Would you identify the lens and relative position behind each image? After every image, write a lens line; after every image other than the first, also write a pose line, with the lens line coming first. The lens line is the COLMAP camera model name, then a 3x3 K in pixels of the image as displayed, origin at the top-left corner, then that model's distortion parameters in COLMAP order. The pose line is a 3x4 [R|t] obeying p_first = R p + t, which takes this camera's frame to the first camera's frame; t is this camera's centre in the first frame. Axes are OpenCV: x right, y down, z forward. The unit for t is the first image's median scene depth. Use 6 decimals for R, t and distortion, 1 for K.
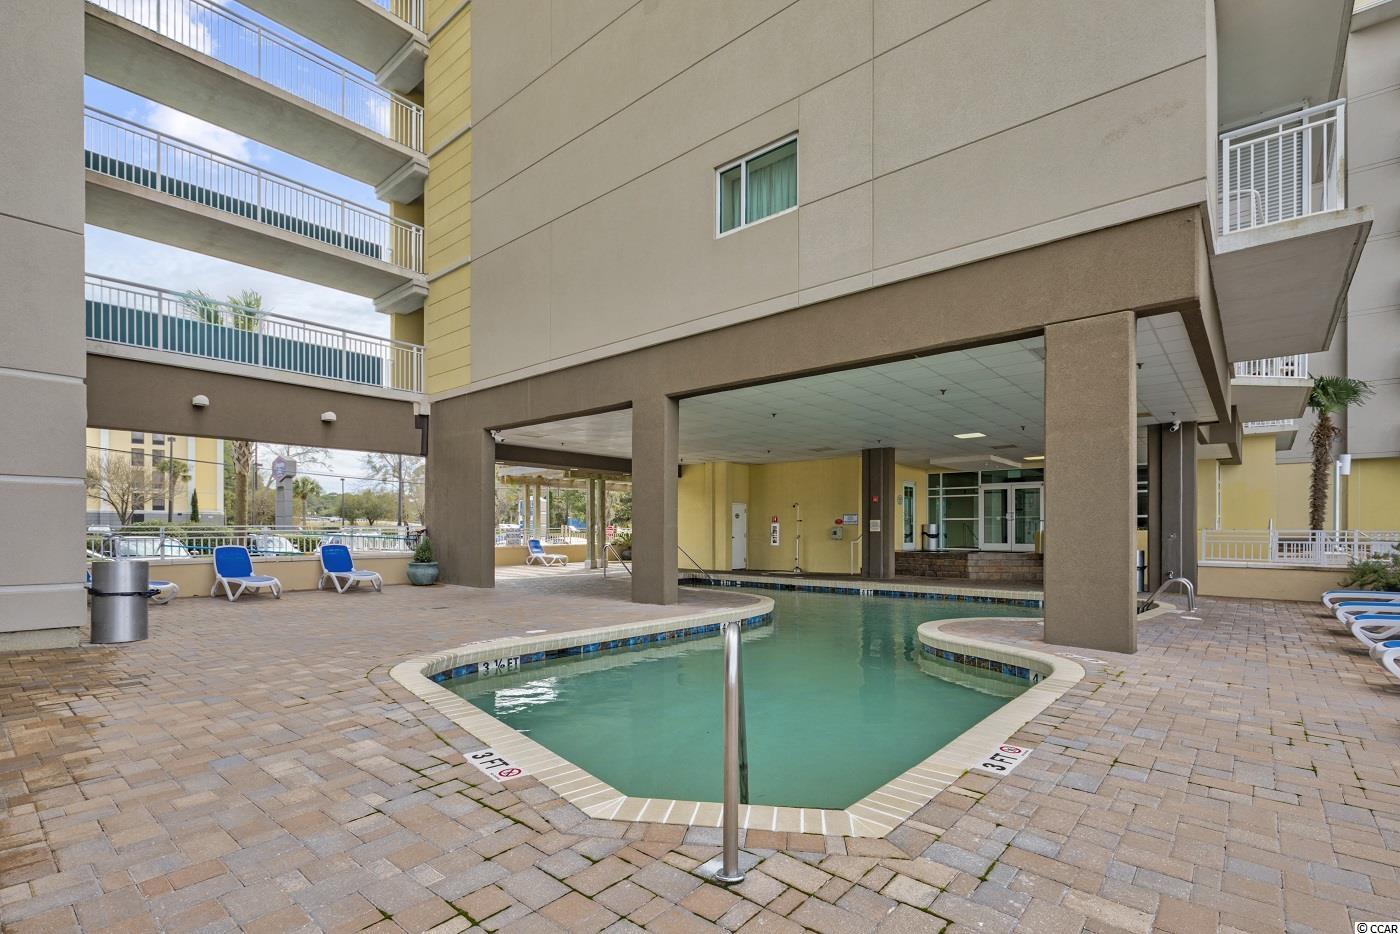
lens RADIAL K [[663.2, 0, 695.9], [0, 663.2, 521.6], [0, 0, 1]] dist [-0.001434, 0.000280]
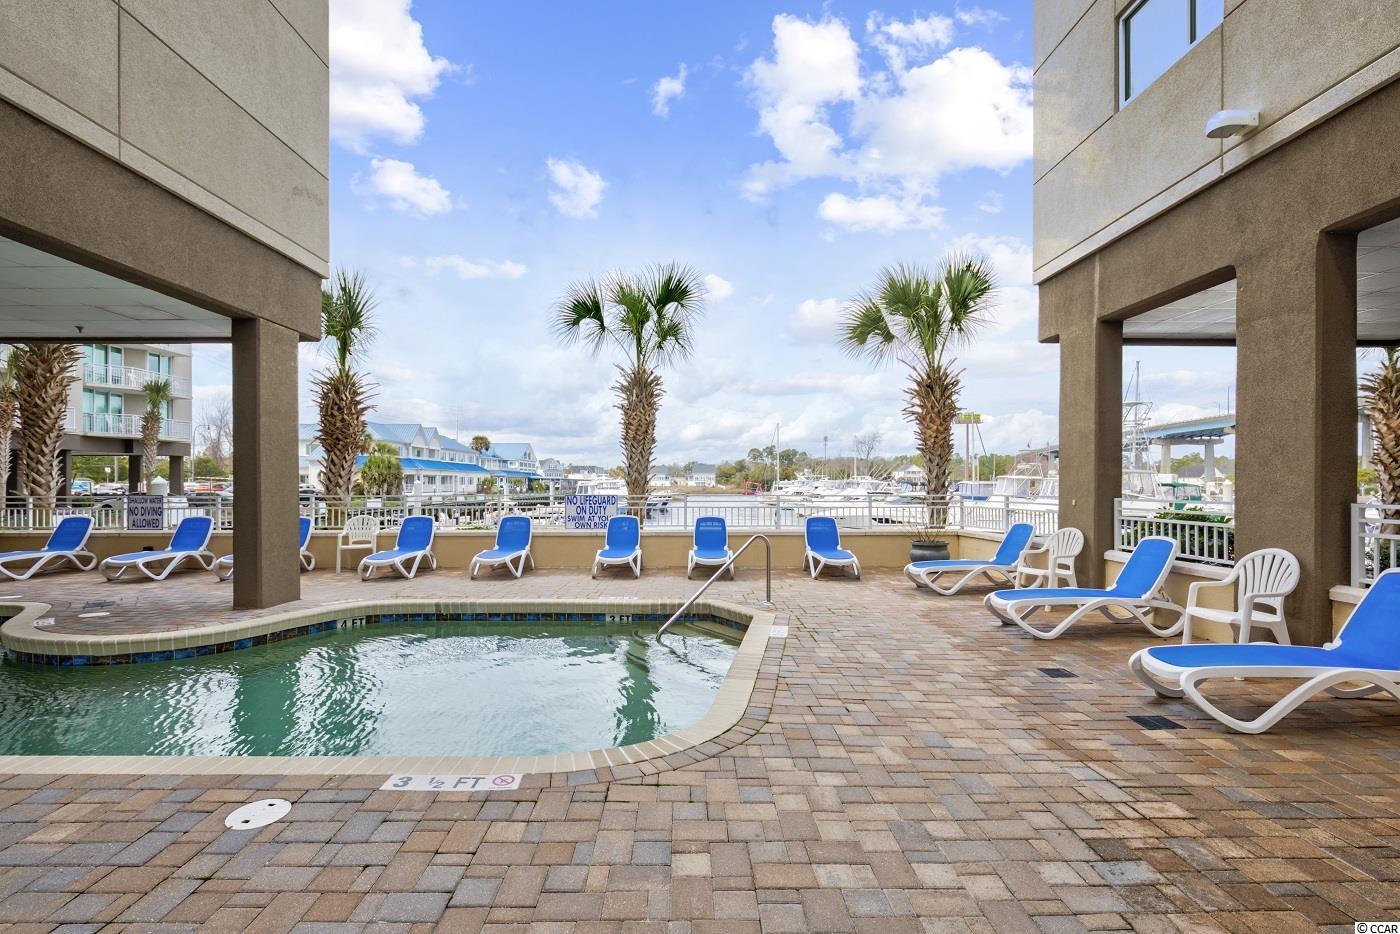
lens RADIAL K [[658.4, 0, 696.3], [0, 658.4, 483.6], [0, 0, 1]] dist [-0.001864, -0.000157]
pose [[-0.664168, -0.003512, 0.747575, -0.390992], [-0.013375, 0.999885, -0.007186, -0.013558], [-0.747463, -0.014772, -0.664139, 0.607807]]
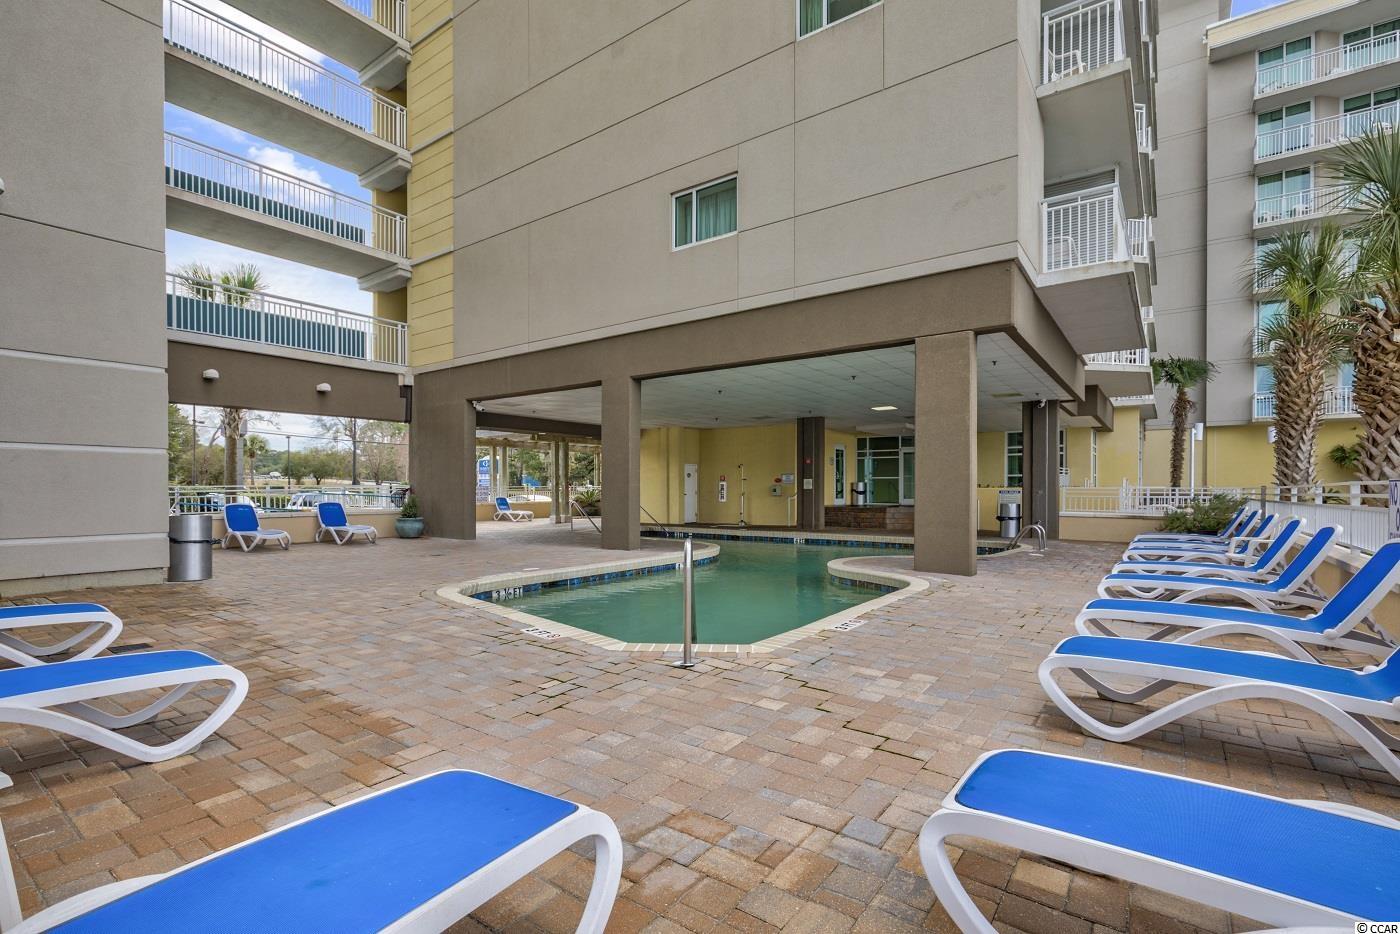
lens RADIAL K [[651.8, 0, 702.1], [0, 651.8, 480.4], [0, 0, 1]] dist [-0.000152, 0.000138]
pose [[0.996598, -0.001544, 0.082398, -0.010310], [0.001409, 0.999998, 0.001686, -0.002987], [-0.082400, -0.001564, 0.996598, -0.153317]]
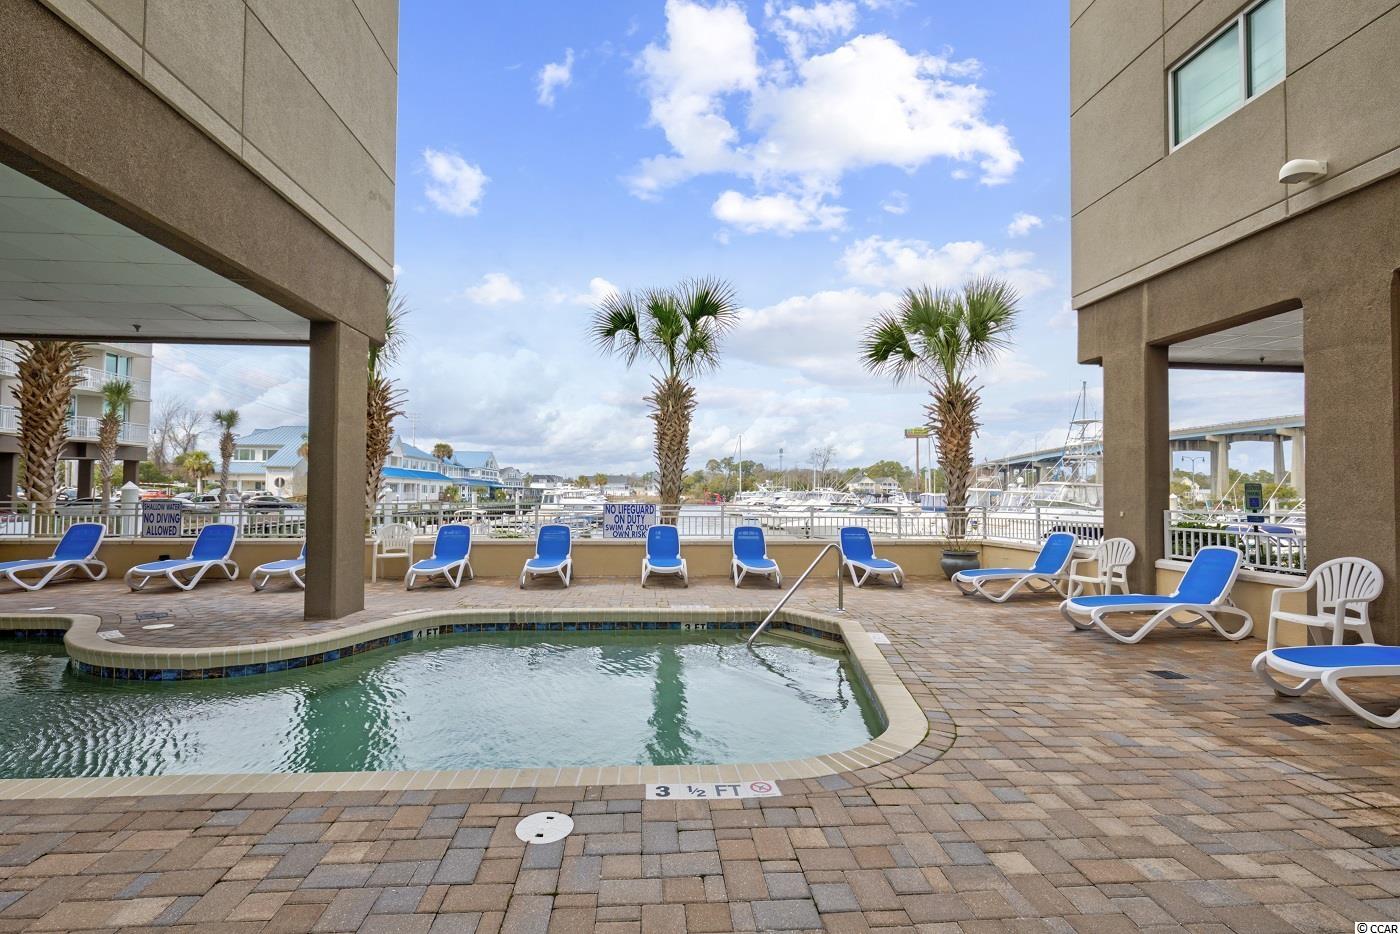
lens RADIAL K [[649.7, 0, 698.8], [0, 649.7, 475.0], [0, 0, 1]] dist [-0.002127, -0.000182]
pose [[-0.715781, 0.011390, 0.698232, -0.317781], [-0.020603, 0.999087, -0.037418, -0.011309], [-0.698021, -0.041169, -0.714893, 0.689092]]
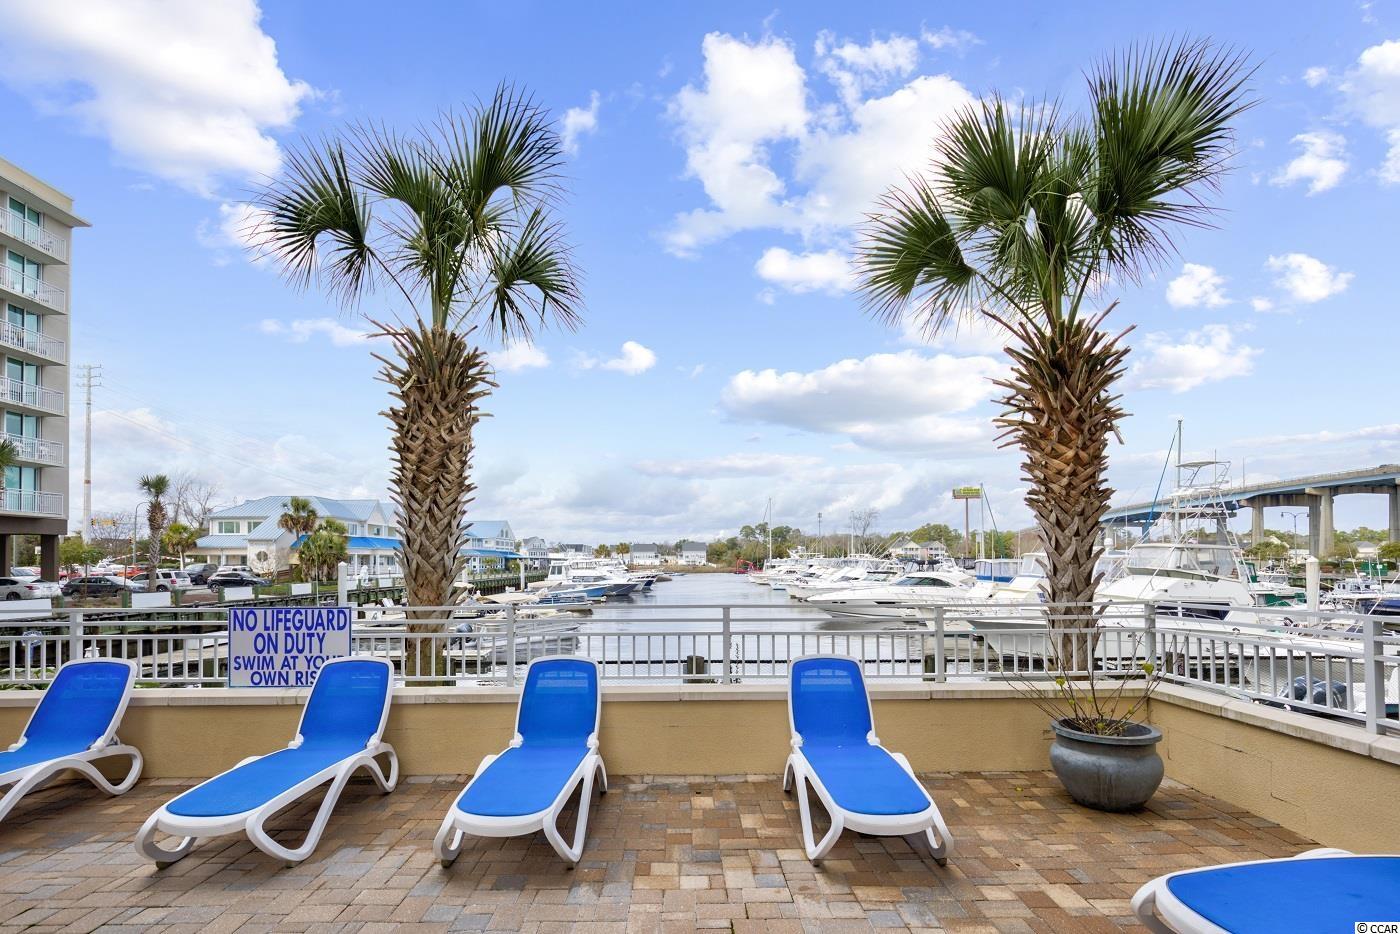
lens RADIAL K [[663.6, 0, 688.2], [0, 663.6, 551.0], [0, 0, 1]] dist [0.000840, 0.000405]
pose [[-0.662701, 0.012142, 0.748785, -0.078152], [-0.008138, 0.999693, -0.023413, -0.028346], [-0.748840, -0.021609, -0.662399, 0.211857]]
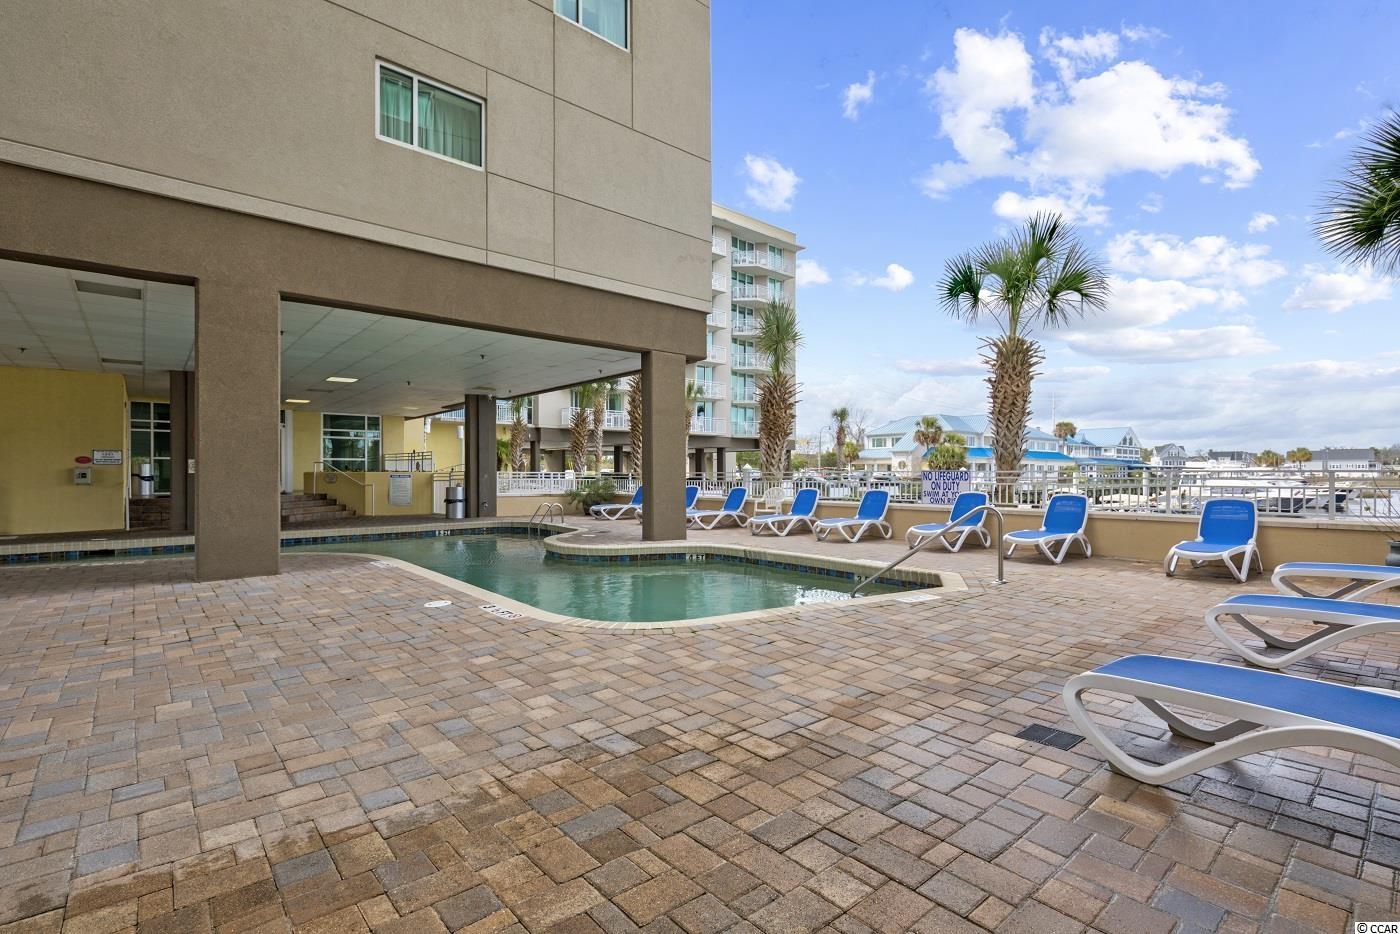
lens RADIAL K [[644.2, 0, 703.9], [0, 644.2, 467.2], [0, 0, 1]] dist [-0.000726, 0.000060]
pose [[0.136460, 0.006831, 0.990622, -0.544567], [-0.015697, 0.999866, -0.004732, 0.001295], [-0.990521, -0.014904, 0.136549, 0.333404]]
